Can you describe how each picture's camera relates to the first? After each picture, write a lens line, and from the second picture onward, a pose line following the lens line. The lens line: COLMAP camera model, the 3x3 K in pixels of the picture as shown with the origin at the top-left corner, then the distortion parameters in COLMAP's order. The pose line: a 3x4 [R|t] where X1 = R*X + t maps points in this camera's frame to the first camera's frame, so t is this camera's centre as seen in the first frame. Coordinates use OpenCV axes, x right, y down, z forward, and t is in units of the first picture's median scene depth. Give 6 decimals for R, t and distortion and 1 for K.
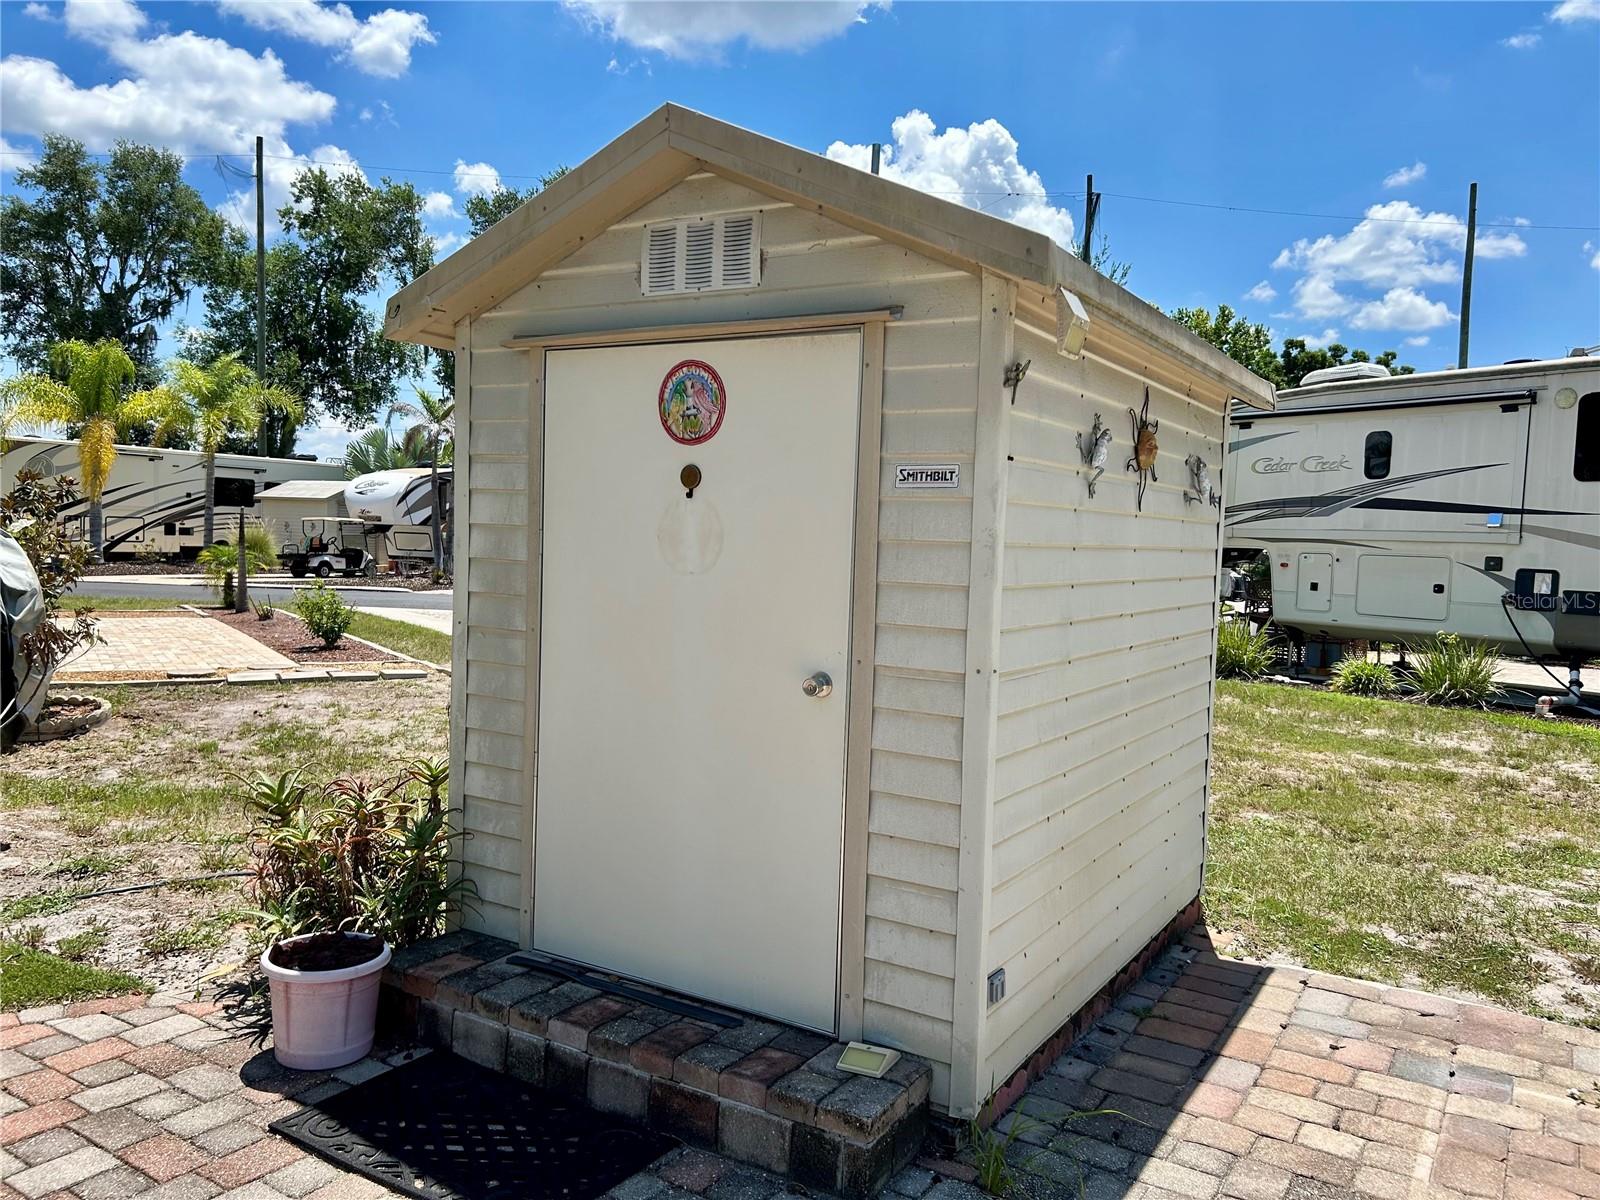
lens RADIAL K [[1167.6, 0, 798.8], [0, 1167.6, 603.9], [0, 0, 1]] dist [0.050883, -0.071355]
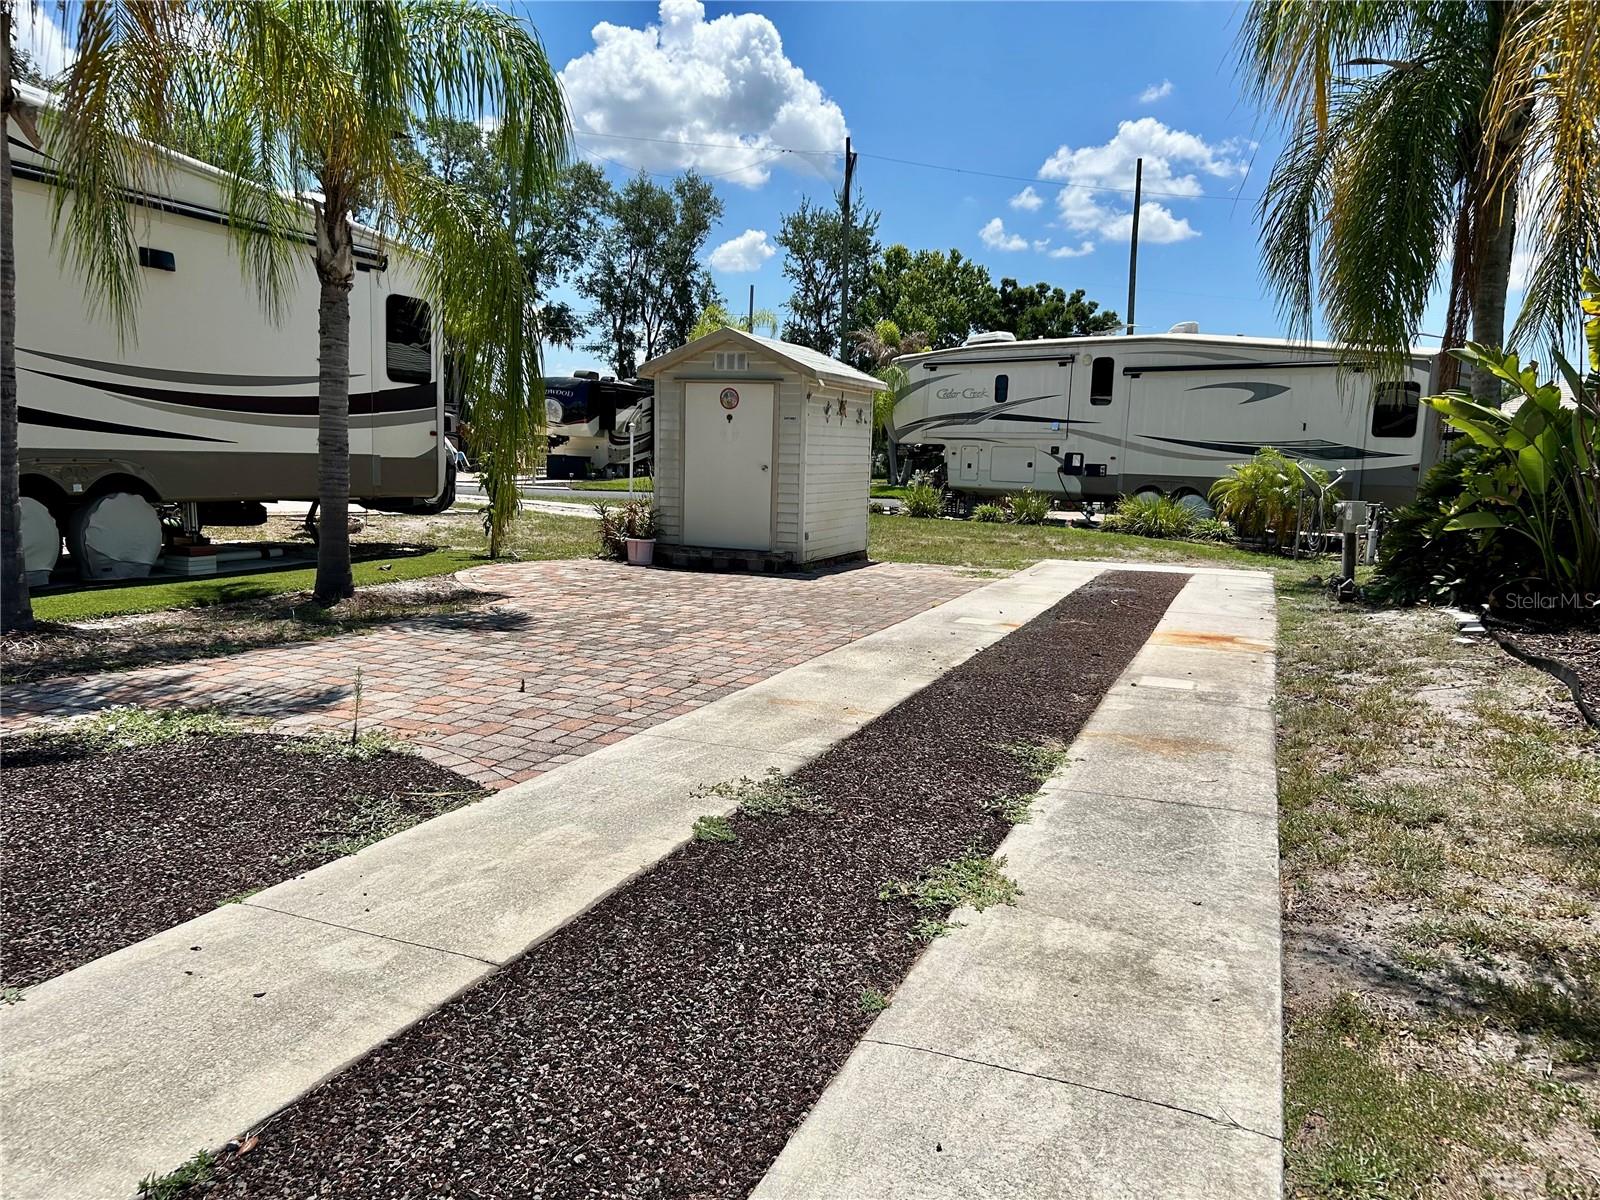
lens RADIAL K [[1167.6, 0, 798.8], [0, 1167.6, 603.9], [0, 0, 1]] dist [0.050883, -0.071355]
pose [[0.981680, -0.029787, 0.188196, -0.570254], [0.014400, 0.996478, 0.082603, 0.180268], [-0.189993, -0.078380, 0.978652, -2.718344]]
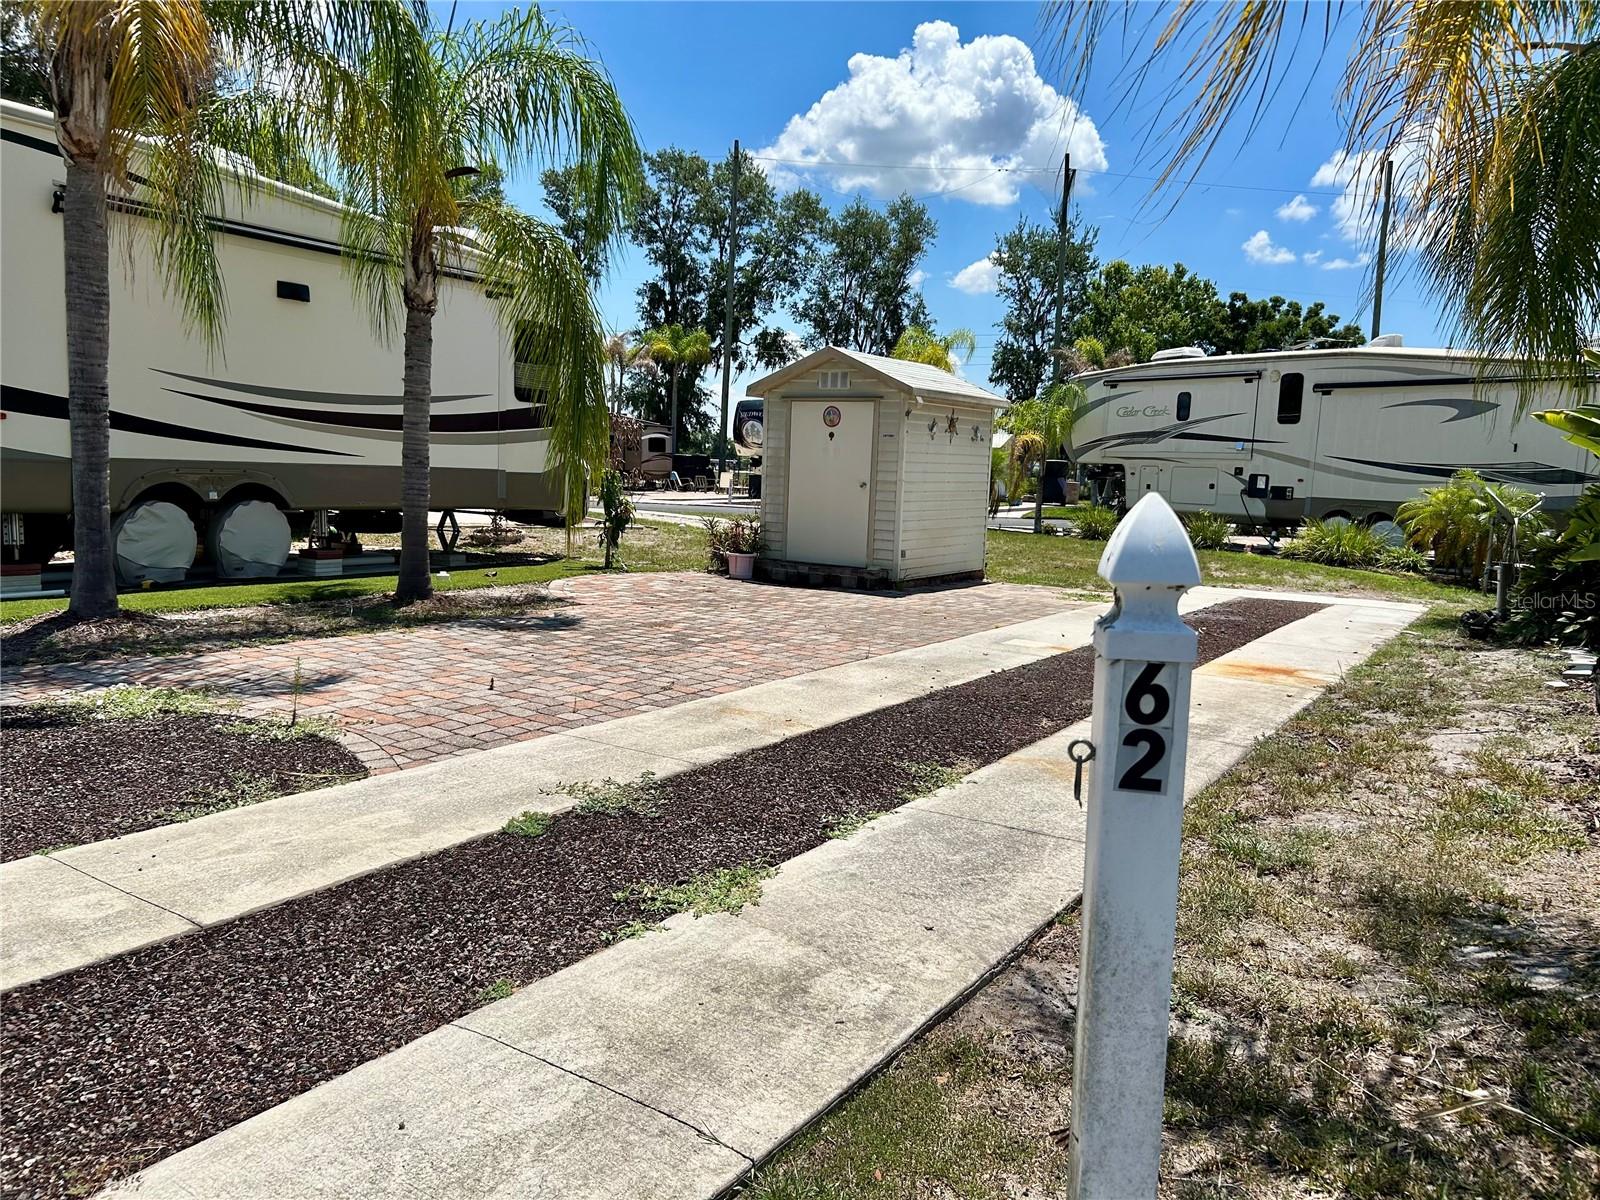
lens RADIAL K [[1167.6, 0, 798.8], [0, 1167.6, 603.9], [0, 0, 1]] dist [0.050883, -0.071355]
pose [[0.999954, 0.003209, -0.009073, -0.150360], [-0.002629, 0.997994, 0.063251, 0.197094], [0.009258, -0.063224, 0.997956, -2.764101]]
